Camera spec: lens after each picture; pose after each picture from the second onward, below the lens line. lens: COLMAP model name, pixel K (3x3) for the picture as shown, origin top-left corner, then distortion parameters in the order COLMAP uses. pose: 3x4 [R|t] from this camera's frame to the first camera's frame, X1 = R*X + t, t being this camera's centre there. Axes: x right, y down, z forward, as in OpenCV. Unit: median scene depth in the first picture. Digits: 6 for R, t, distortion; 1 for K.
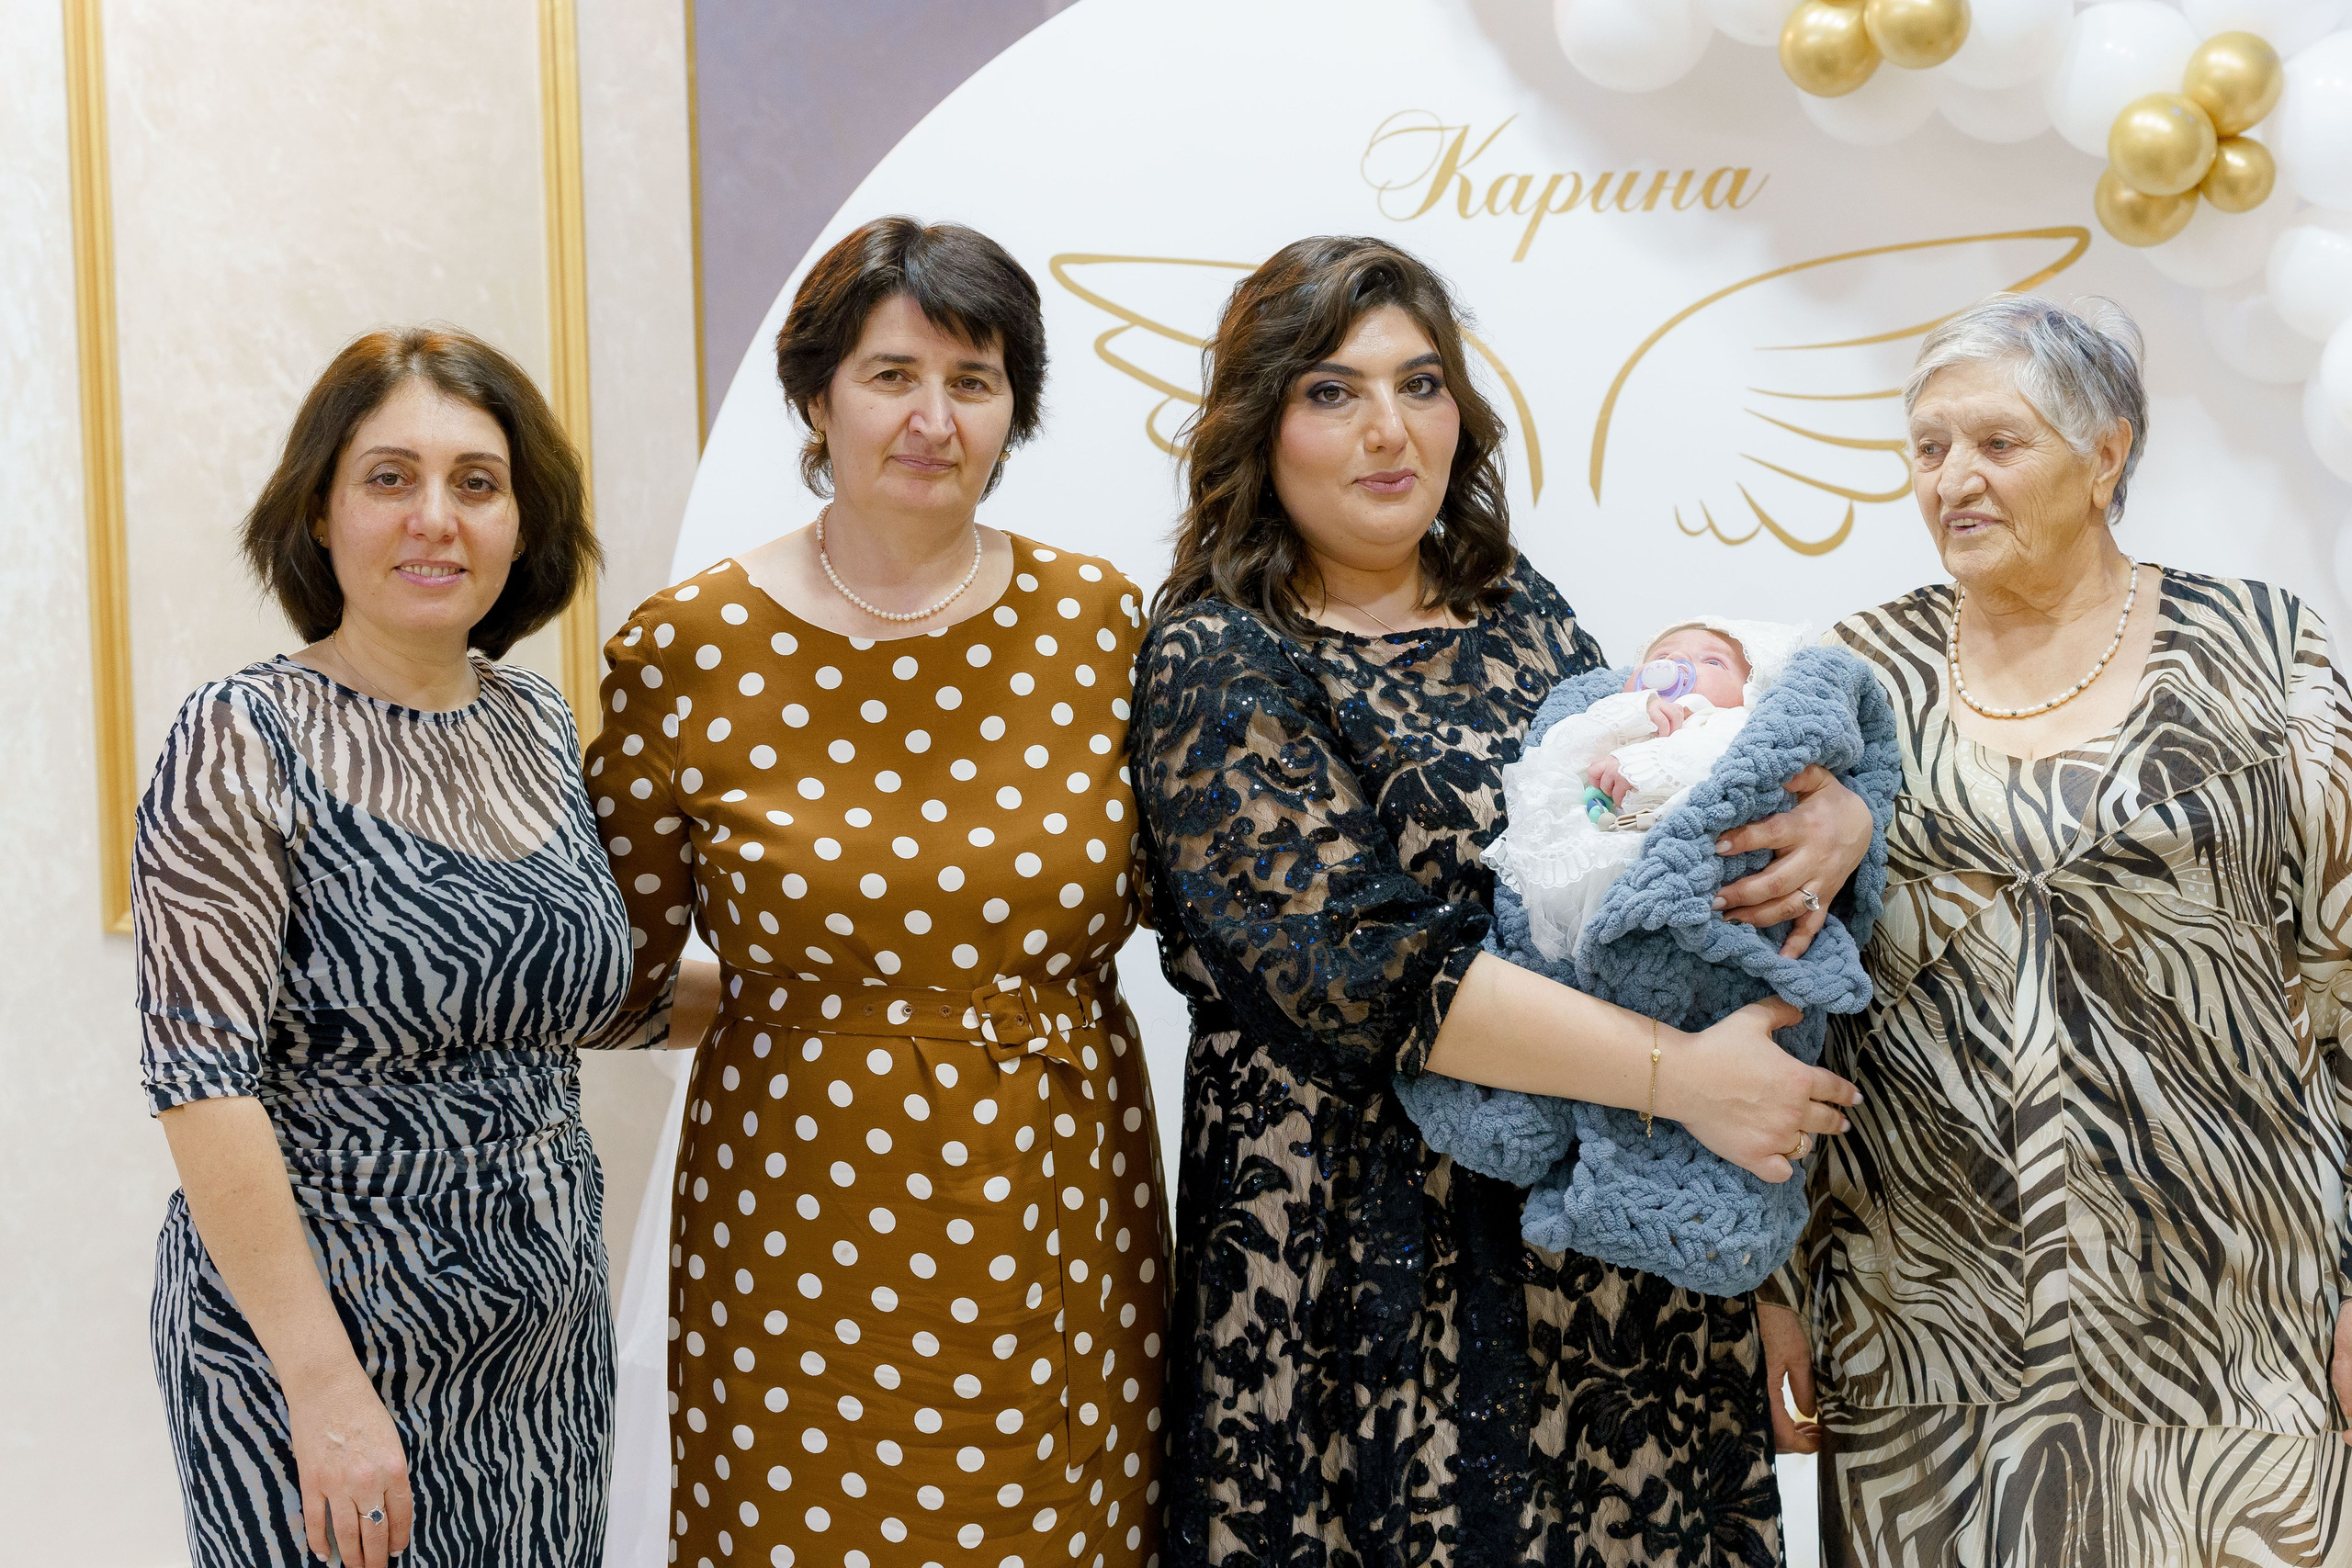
lens RADIAL K [[3773.8, 0, 1176.0], [0, 3773.8, 784.0], [0, 0, 1]] dist [-0.026753, -0.024114]
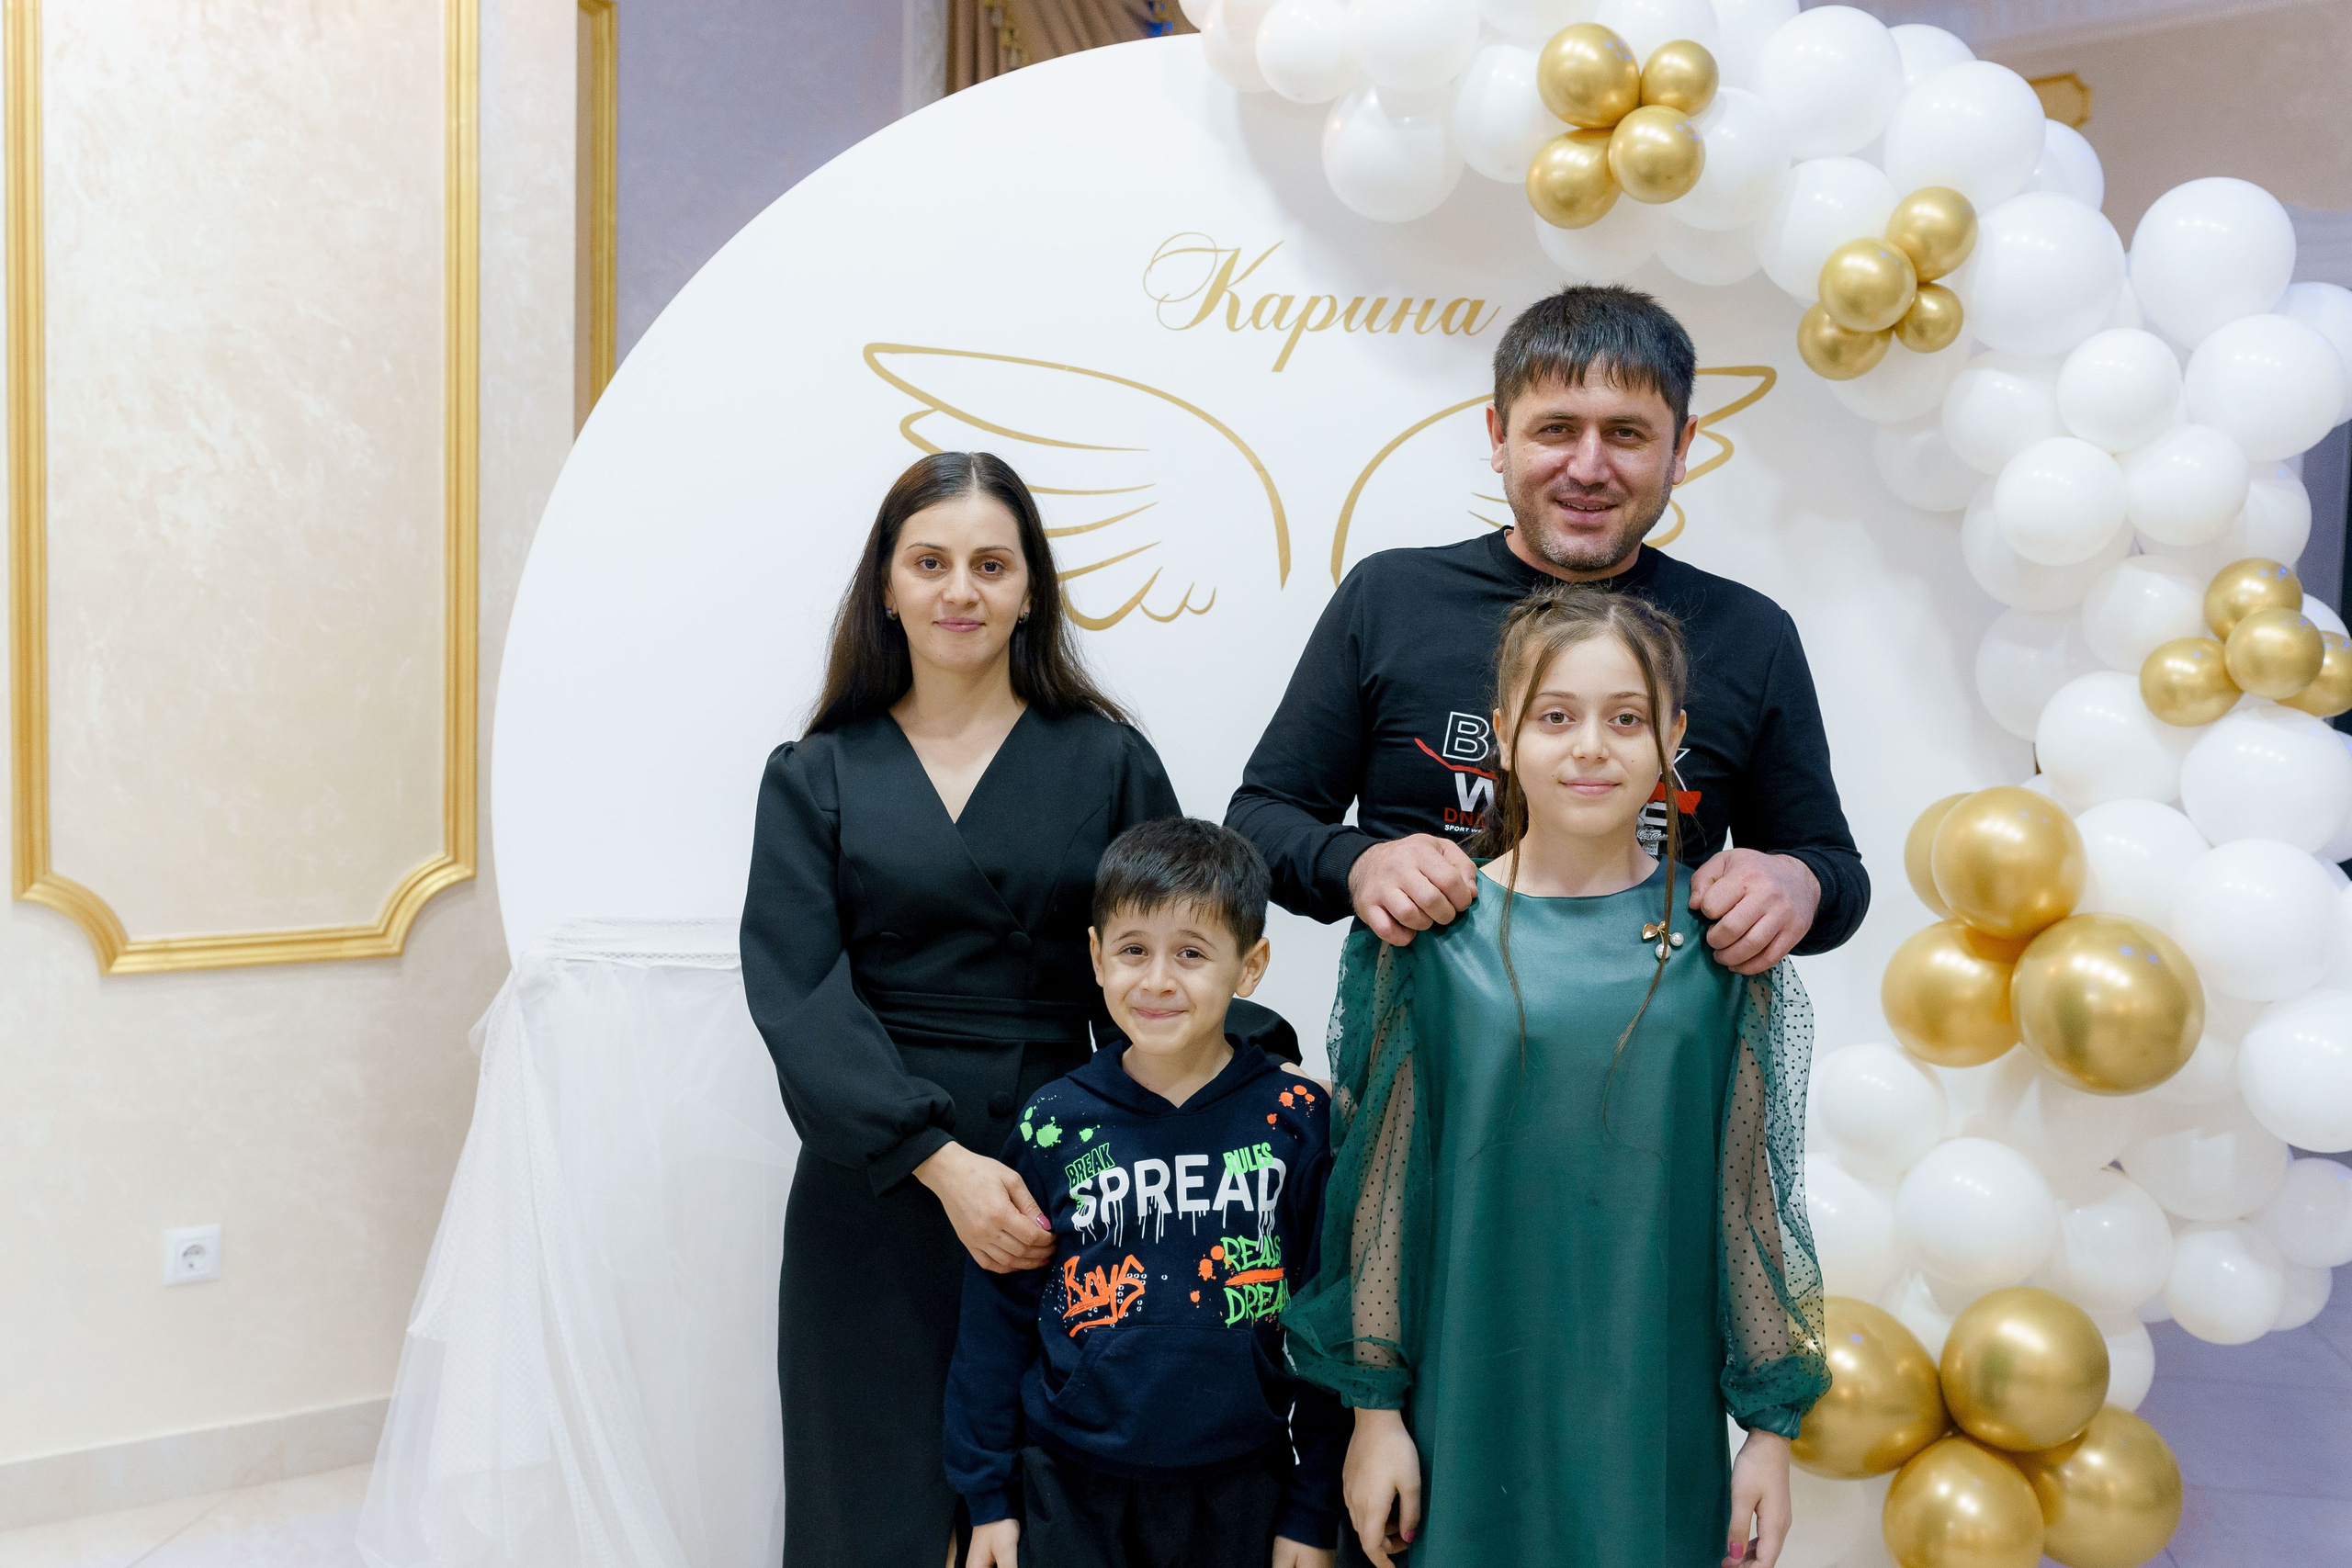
lens RADIAL K [[2488.1, 0, 1163.1], [0, 2488.1, 772.5], [0, 0, 1]] dist [0.000058, -0.006957]
pose [[0.996650, 0.045232, 0.068144, 0.010830], [-0.044820, 0.998966, -0.007560, -0.010751], [-0.068416, 0.004480, 0.997647, 0.256819]]
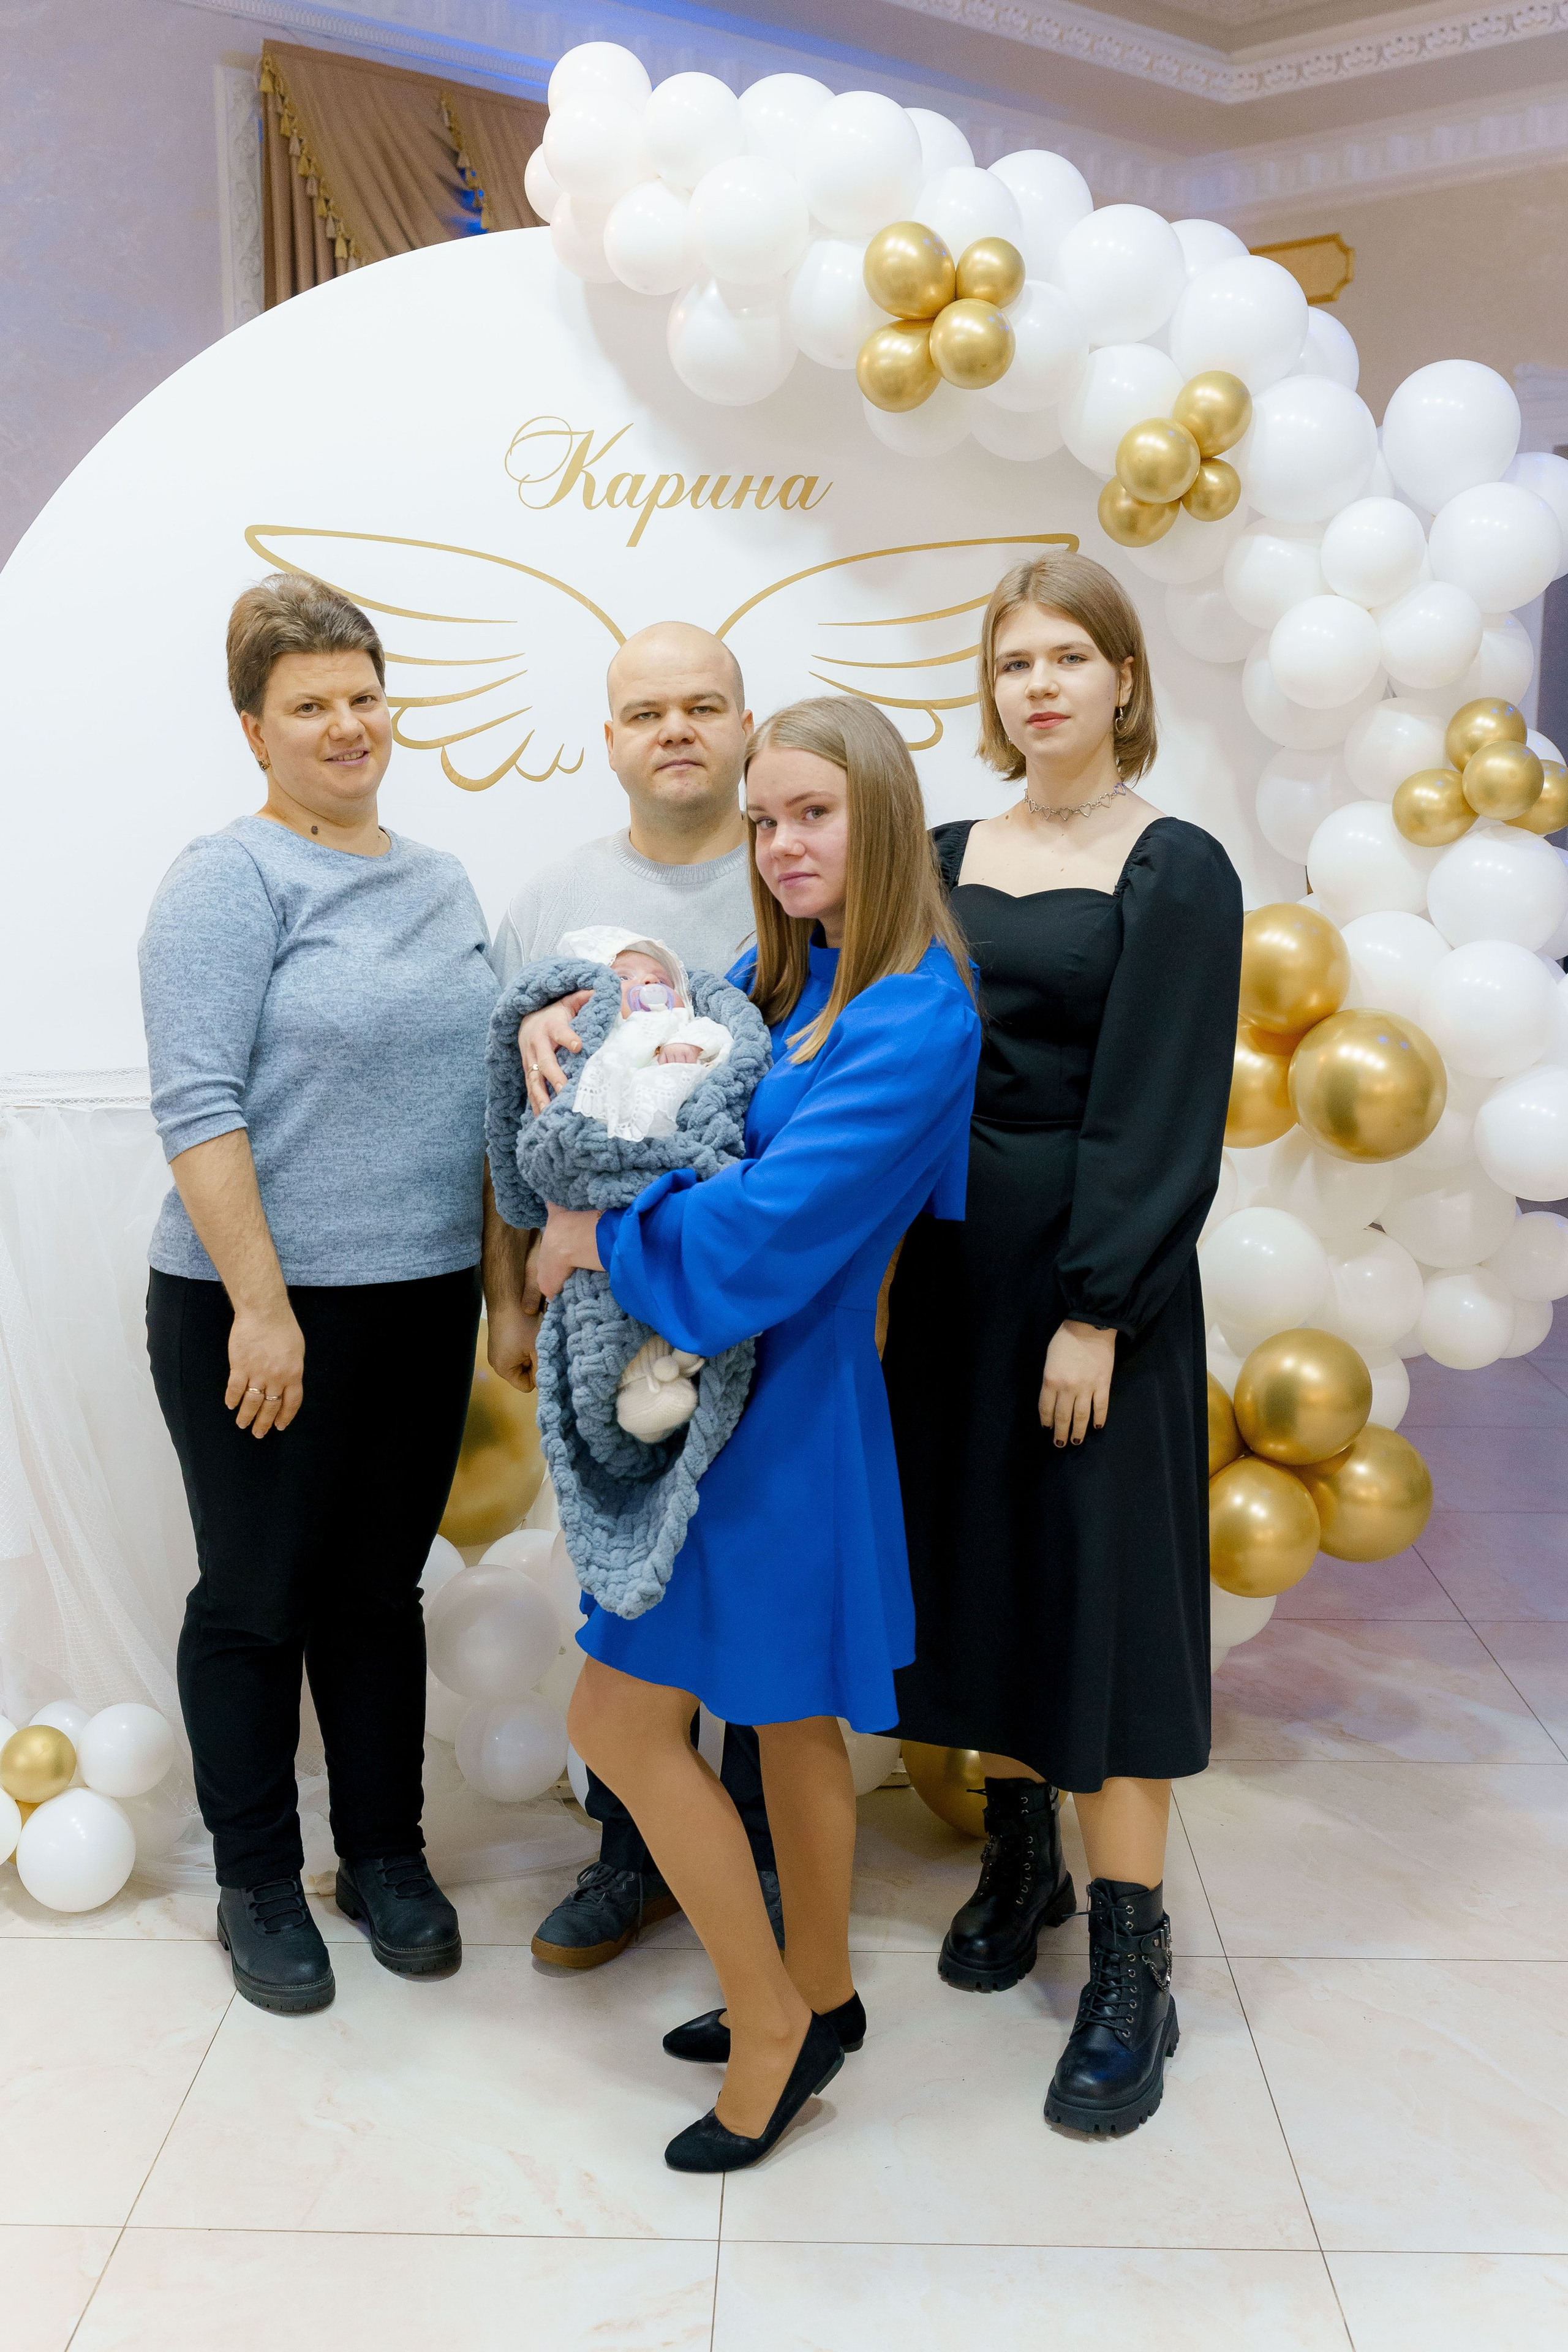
lens RADIAL K [[2437.0, 0, 775.9], [0, 2437.0, 1204.1], [0, 0, 1]] dist [0.000411, -0.033278]
pose [[0.981762, -0.011741, 0.189749, -0.017576], [-0.007462, 0.994942, 0.100170, -0.003939], [-0.189966, -0.099759, 0.976709, 0.187895]]
